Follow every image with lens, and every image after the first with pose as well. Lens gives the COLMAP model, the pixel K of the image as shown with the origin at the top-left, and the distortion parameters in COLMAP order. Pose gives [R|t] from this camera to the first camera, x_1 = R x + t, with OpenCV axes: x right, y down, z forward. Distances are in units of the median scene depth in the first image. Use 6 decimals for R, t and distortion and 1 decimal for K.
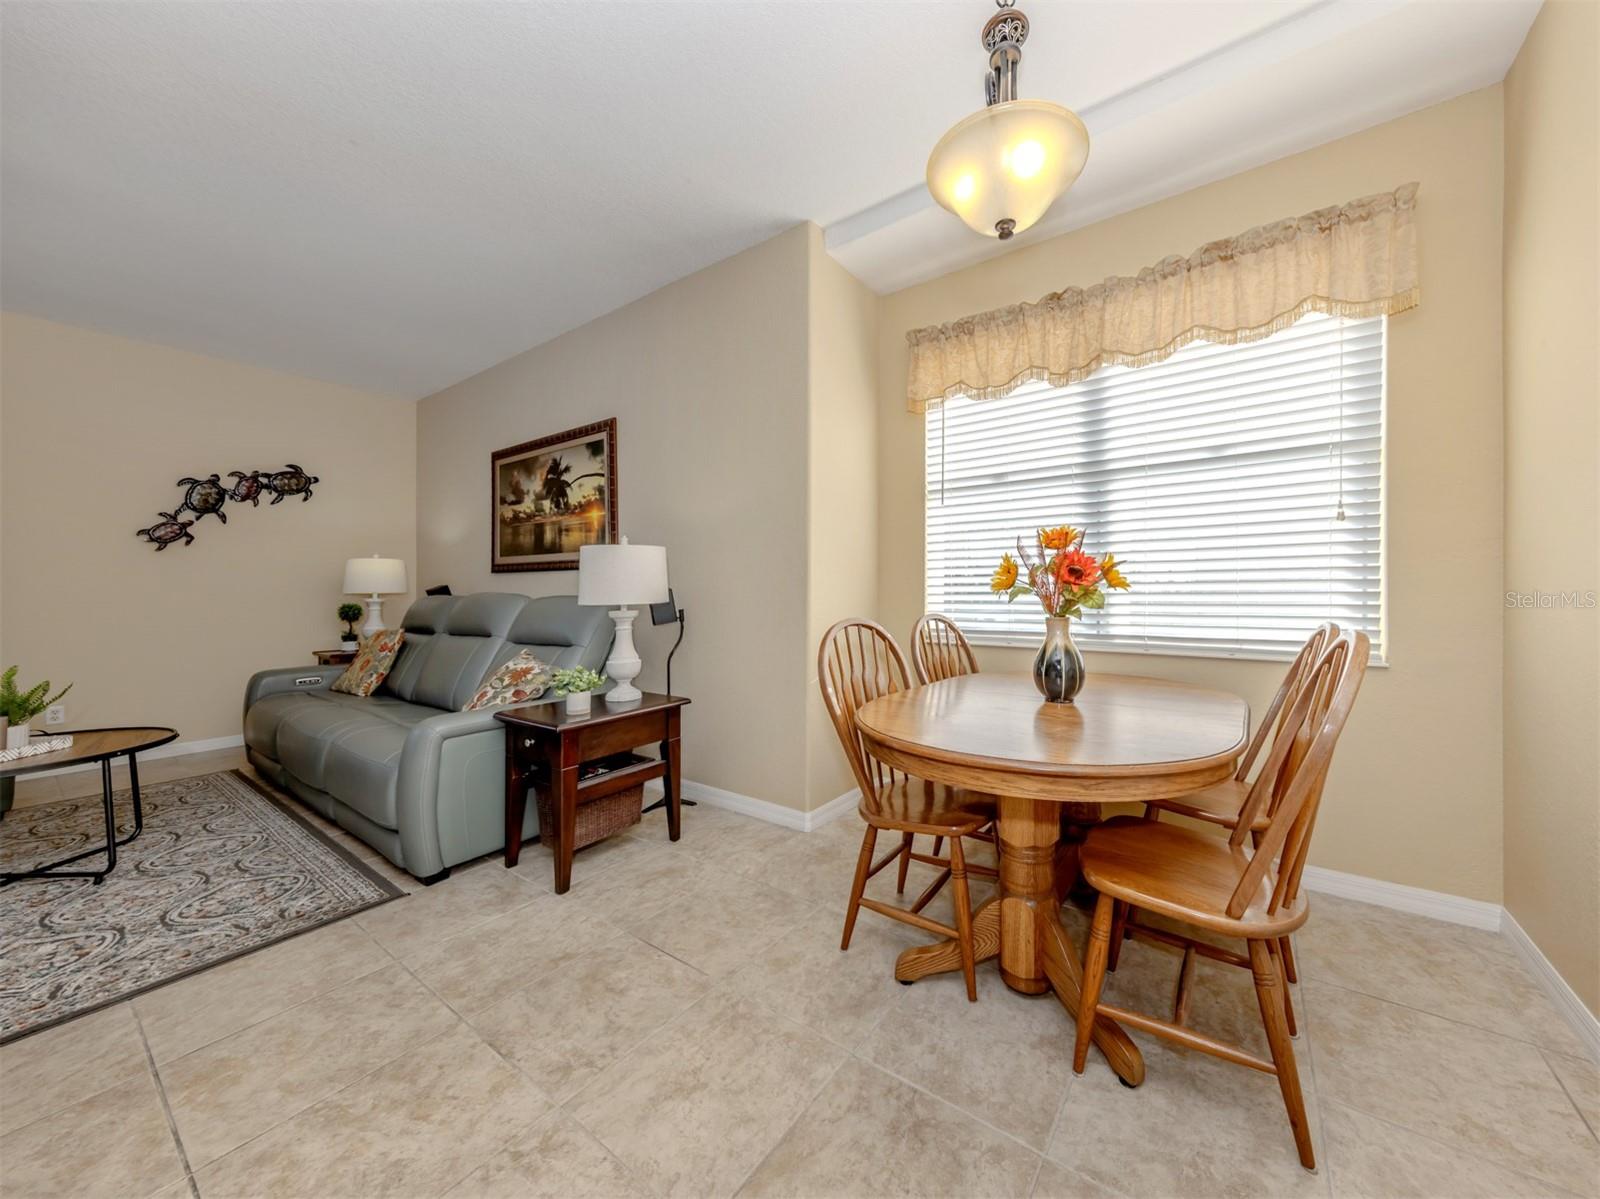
lens RADIAL K [[579.6, 0, 863.4], [0, 579.6, 595.4], [0, 0, 1]] dist [0.001036, -0.000166]
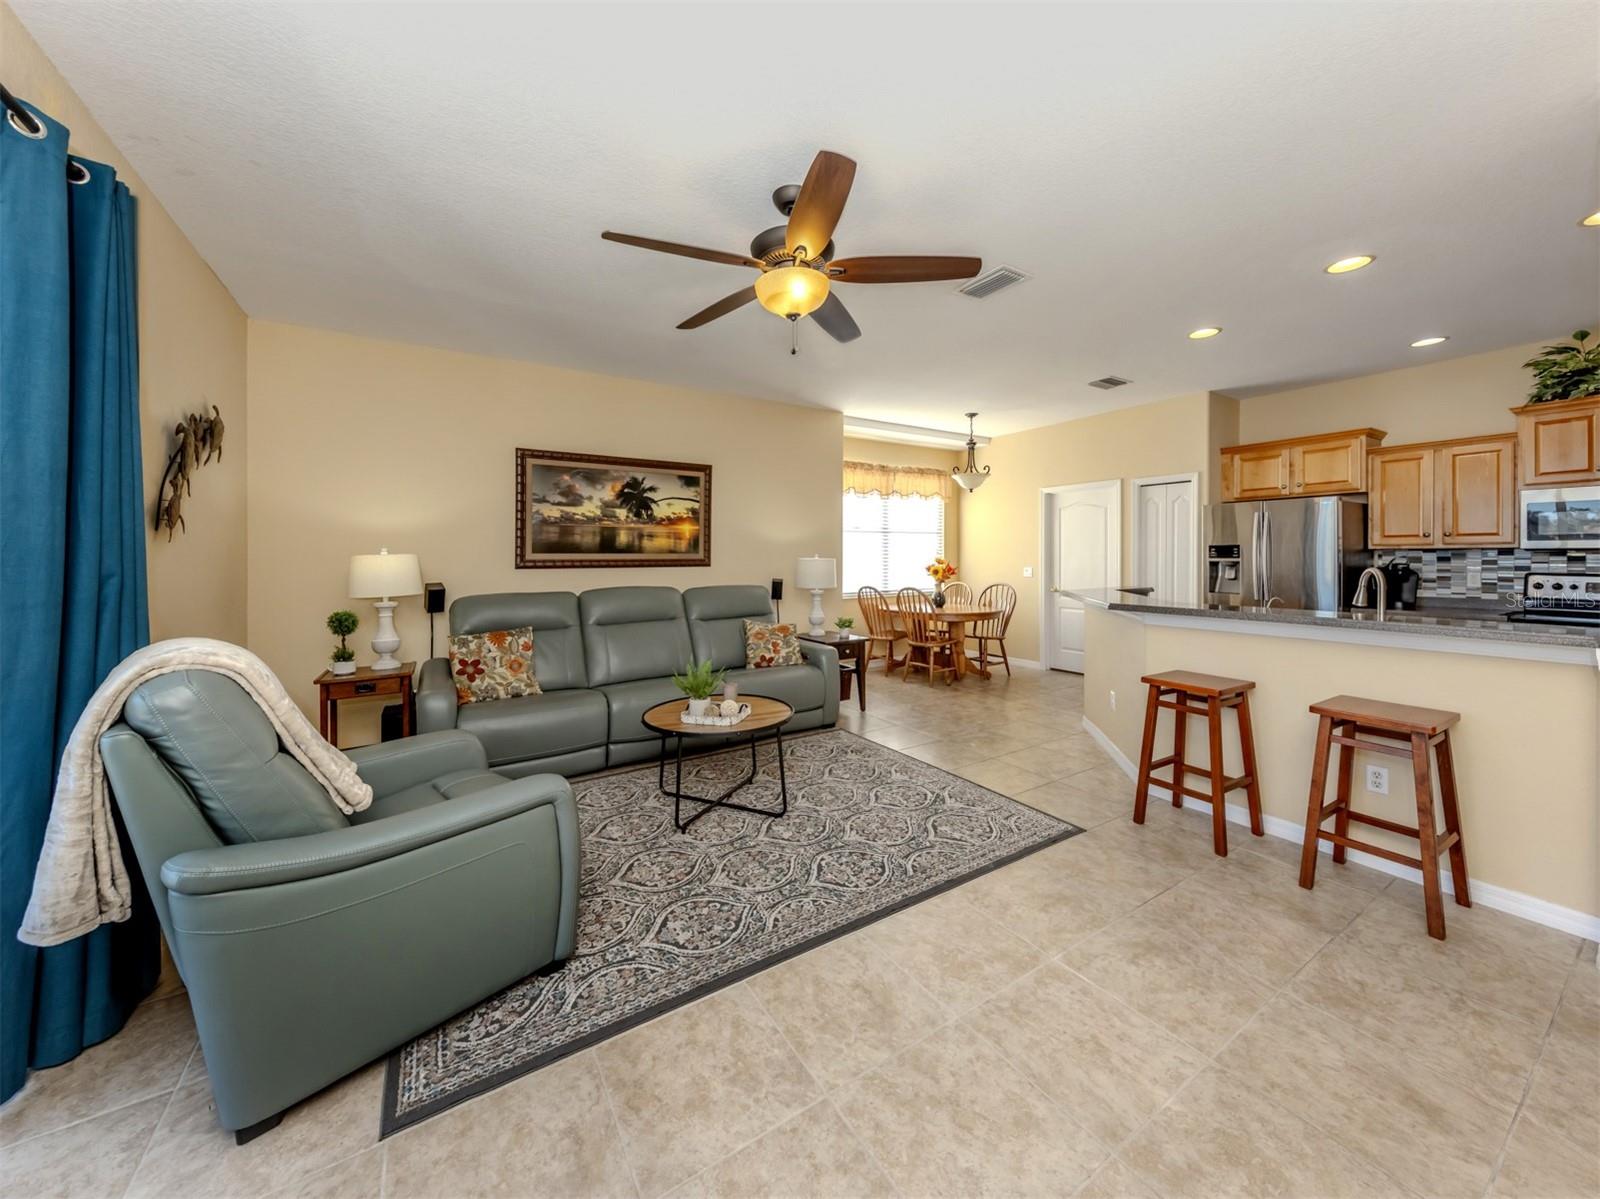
lens RADIAL K [[547.1, 0, 819.7], [0, 547.1, 552.7], [0, 0, 1]] dist [0.006223, 0.000363]
pose [[0.408045, 0.016251, 0.912817, -1.459849], [0.017357, 0.999523, -0.025554, -0.037776], [-0.912797, 0.026271, 0.407568, 0.163420]]
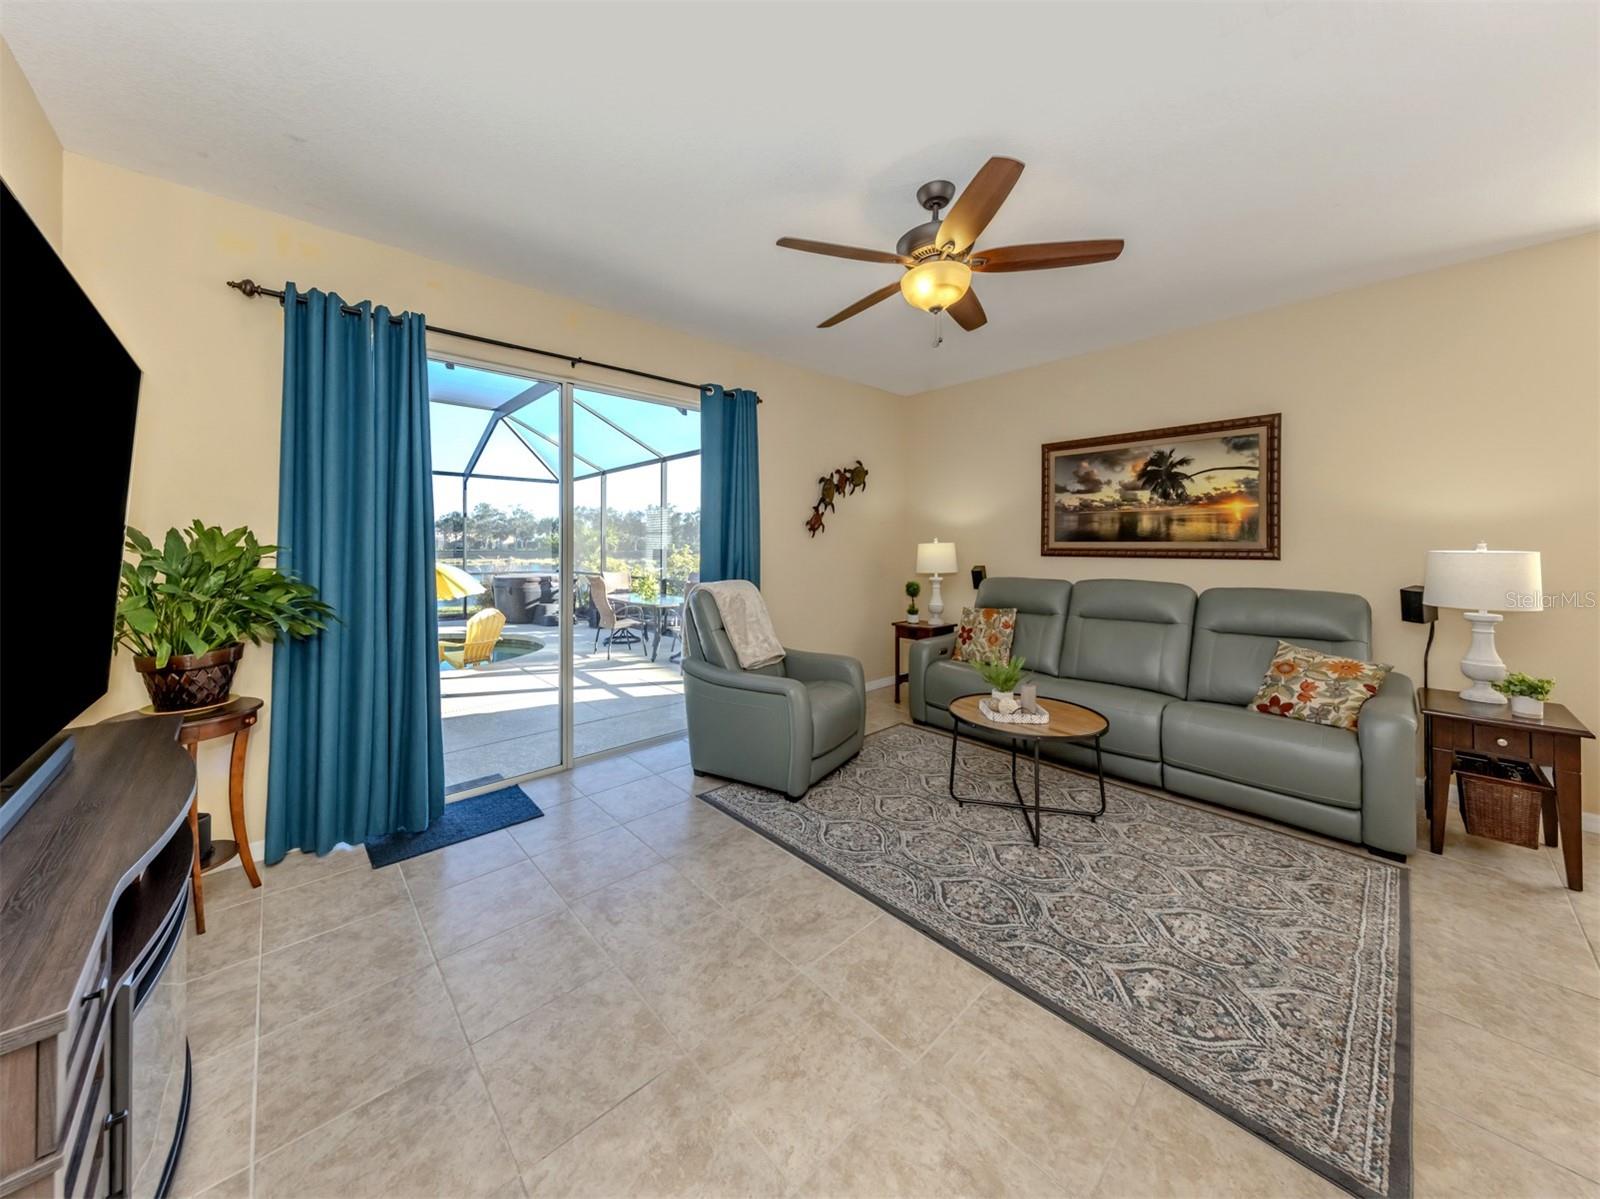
lens RADIAL K [[626.5, 0, 777.1], [0, 626.5, 535.9], [0, 0, 1]] dist [-0.000288, -0.000929]
pose [[0.956609, 0.007939, -0.291266, -0.875615], [-0.016830, 0.999465, -0.028033, -0.040203], [0.290888, 0.031718, 0.956231, -0.285779]]
